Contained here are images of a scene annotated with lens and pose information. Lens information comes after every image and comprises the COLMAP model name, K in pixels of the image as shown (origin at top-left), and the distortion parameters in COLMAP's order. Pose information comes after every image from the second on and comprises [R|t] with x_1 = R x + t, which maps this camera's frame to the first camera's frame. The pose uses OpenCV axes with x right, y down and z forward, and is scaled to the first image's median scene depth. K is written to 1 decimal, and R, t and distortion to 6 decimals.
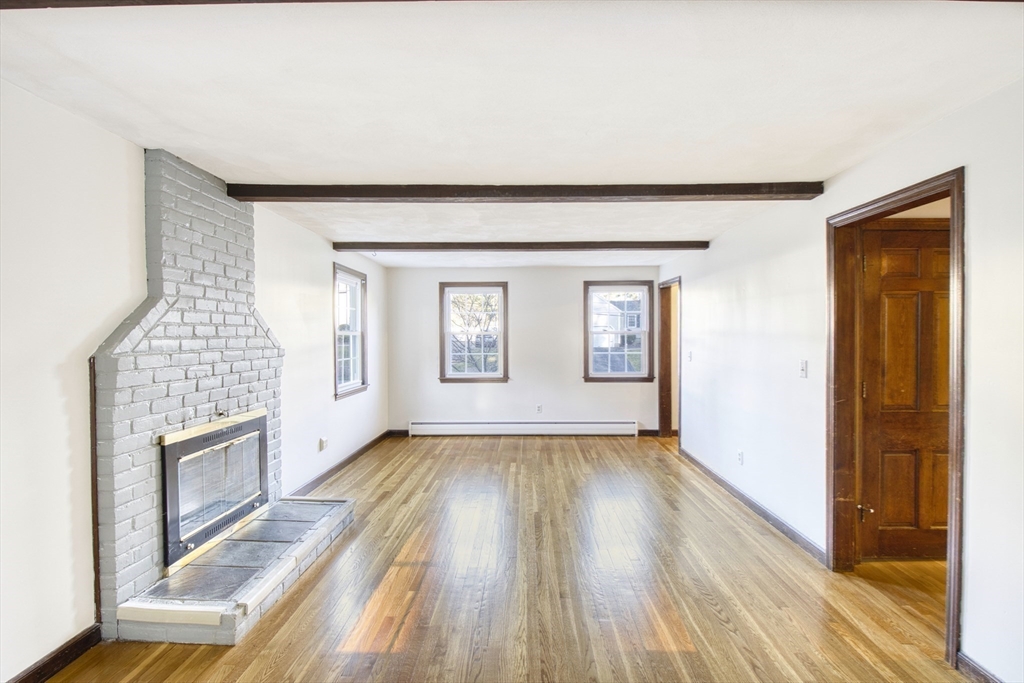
lens RADIAL K [[483.1, 0, 512.0], [0, 483.1, 341.5], [0, 0, 1]] dist [0.000116, -0.000046]
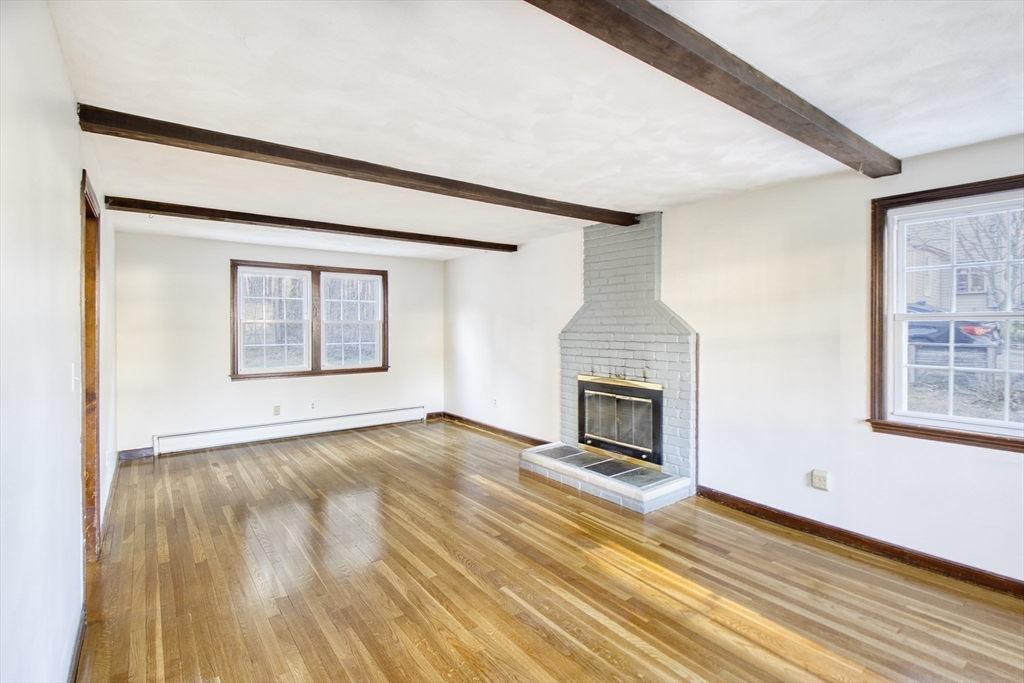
lens RADIAL K [[483.1, 0, 512.0], [0, 483.1, 341.5], [0, 0, 1]] dist [0.000116, -0.000046]
pose [[-0.793666, 0.009456, -0.608280, 0.467393], [-0.009912, 0.999545, 0.028472, 0.003557], [0.608273, 0.028627, -0.793212, 1.641273]]
